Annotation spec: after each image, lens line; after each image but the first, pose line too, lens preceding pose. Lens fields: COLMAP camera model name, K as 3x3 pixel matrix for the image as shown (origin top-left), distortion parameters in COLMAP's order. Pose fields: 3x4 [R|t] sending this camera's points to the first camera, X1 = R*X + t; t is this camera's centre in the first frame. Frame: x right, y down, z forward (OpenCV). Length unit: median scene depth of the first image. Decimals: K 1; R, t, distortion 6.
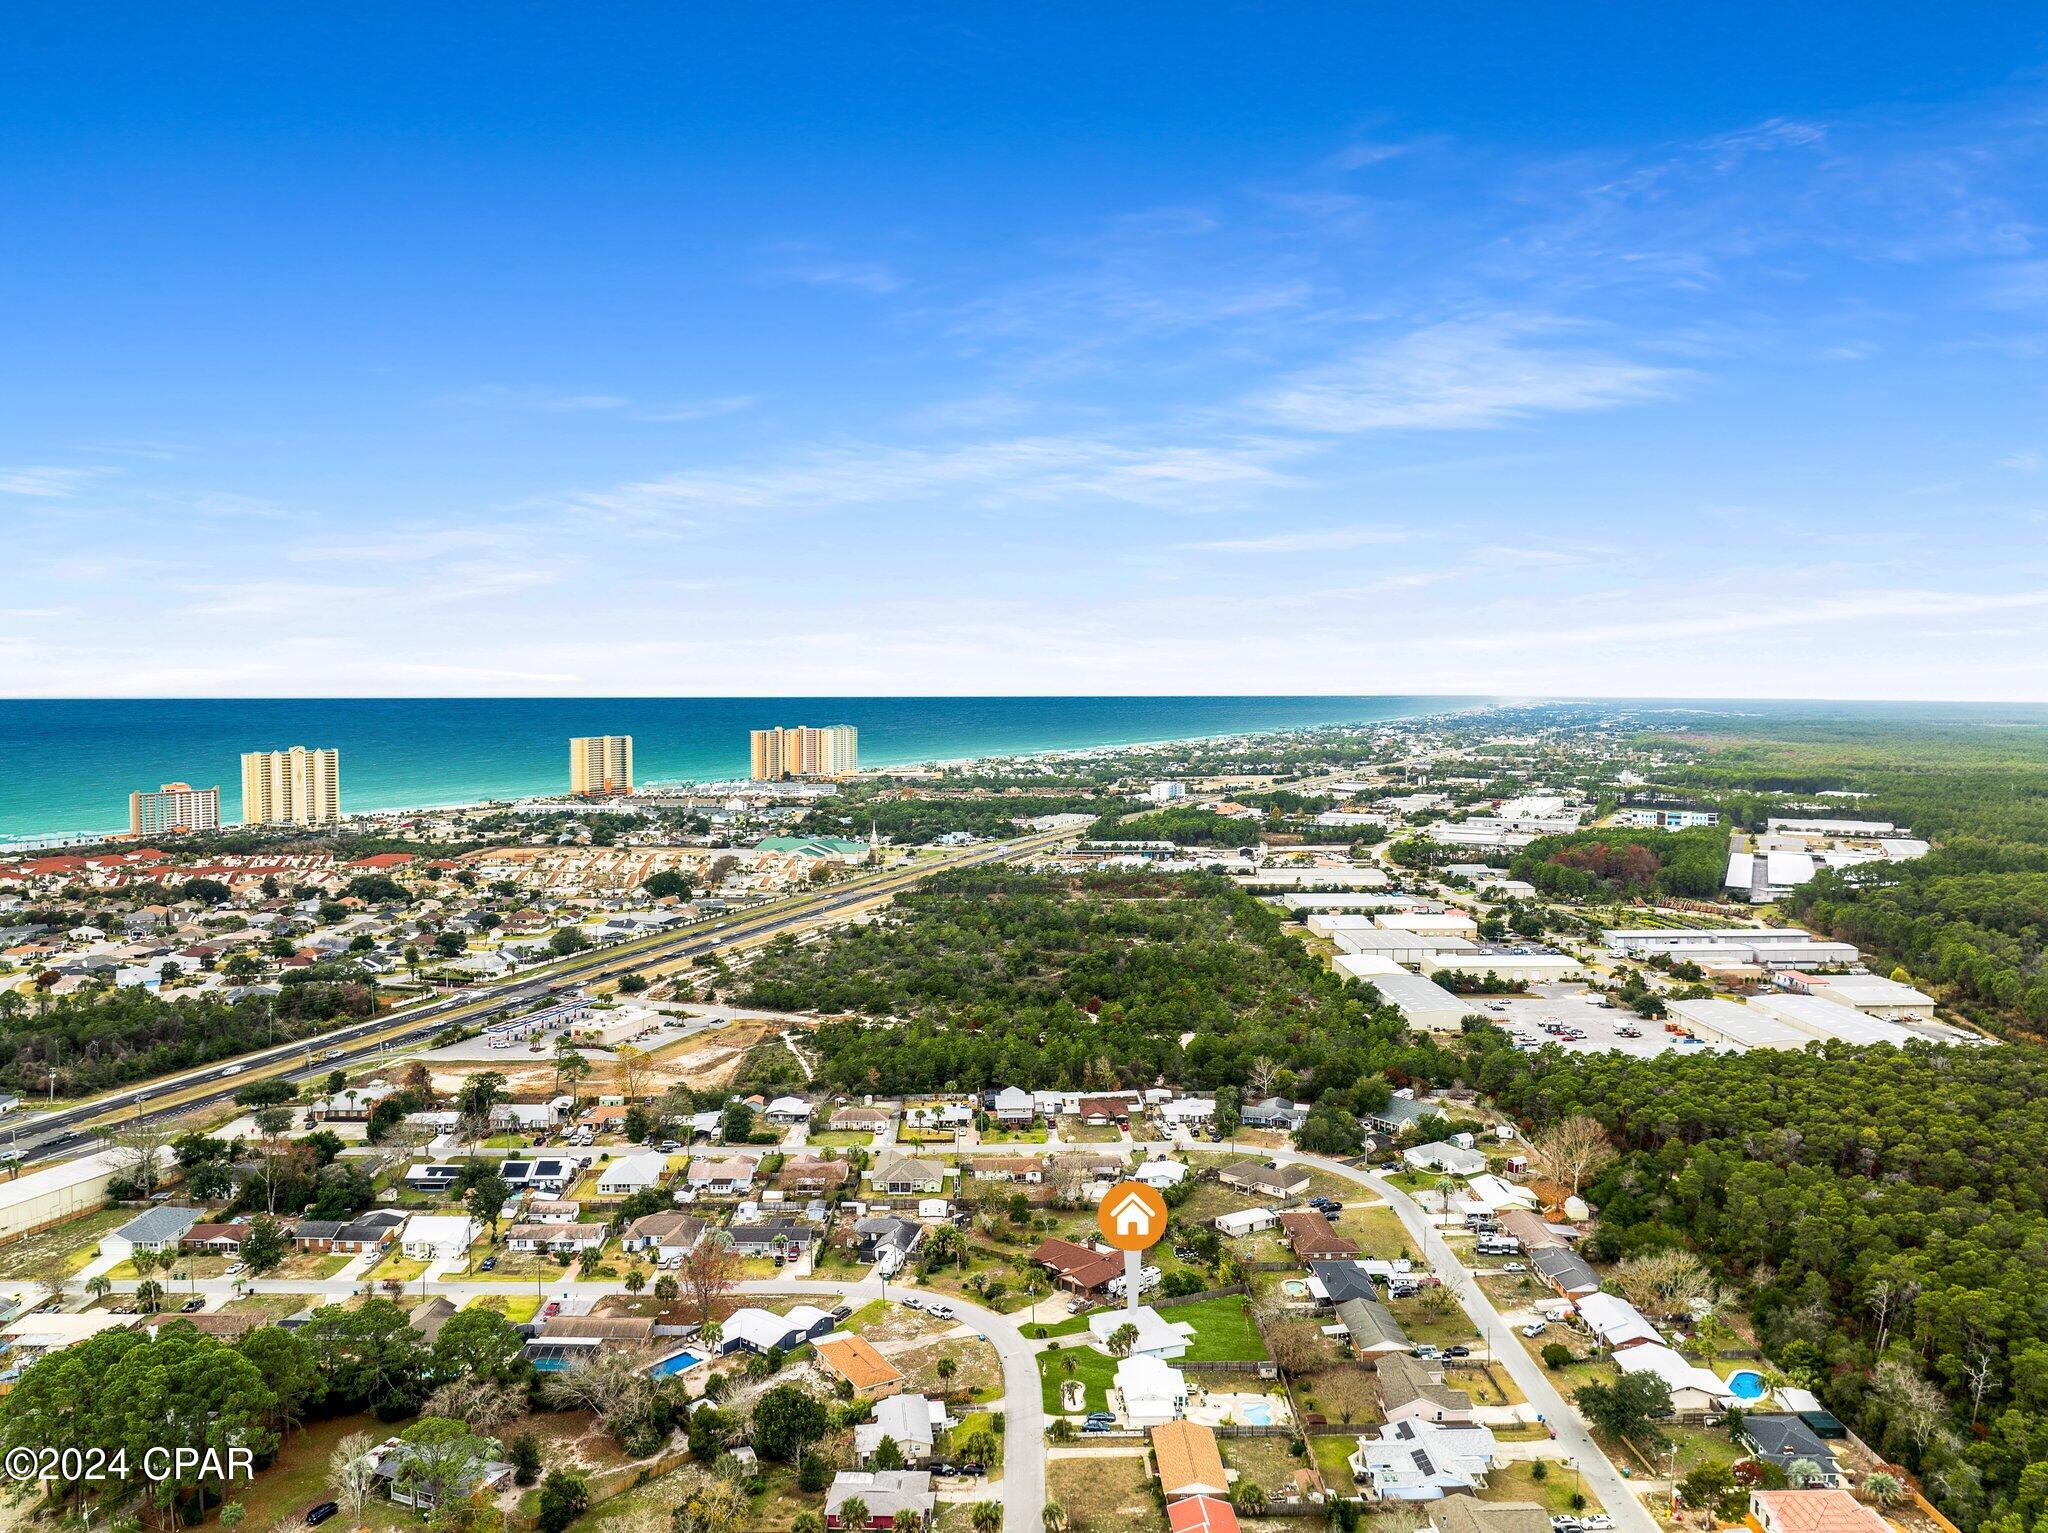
lens RADIAL K [[1441.0, 0, 1025.5], [0, 1441.0, 828.8], [0, 0, 1]] dist [-0.031107, -0.001976]
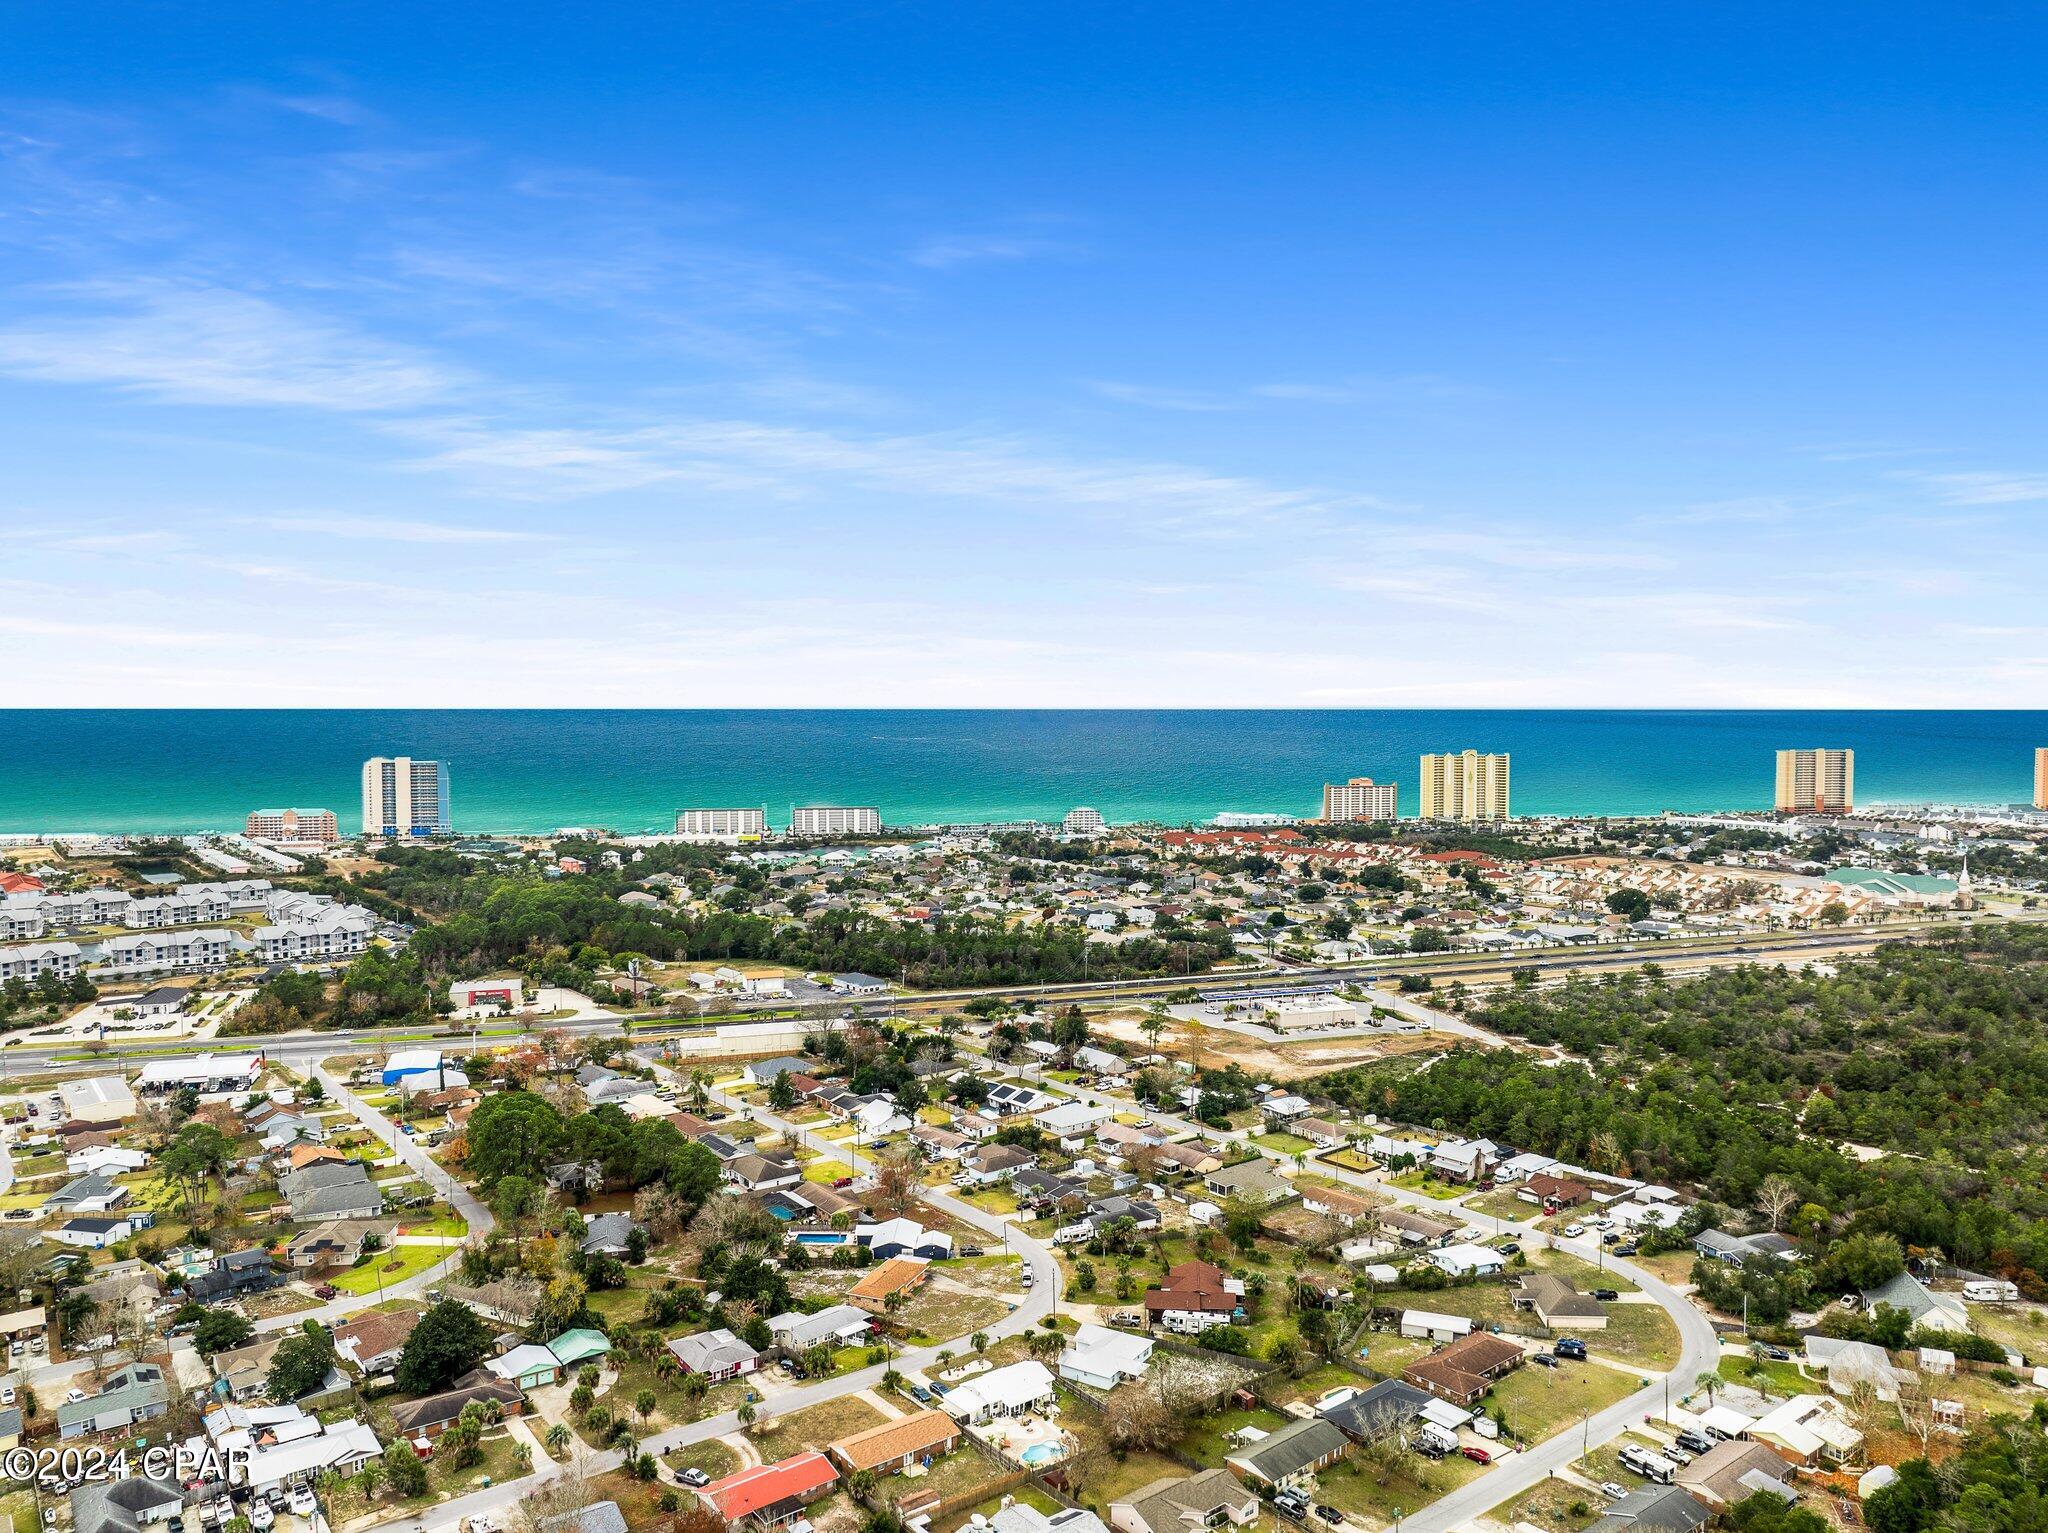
lens RADIAL K [[1444.6, 0, 1024.0], [0, 1444.6, 766.5], [0, 0, 1]] dist [-0.058250, -0.001565]
pose [[0.598126, 0.035149, -0.800631, 0.349505], [-0.076420, 0.996987, -0.013322, -0.009795], [0.797750, 0.069152, 0.599010, 0.159496]]
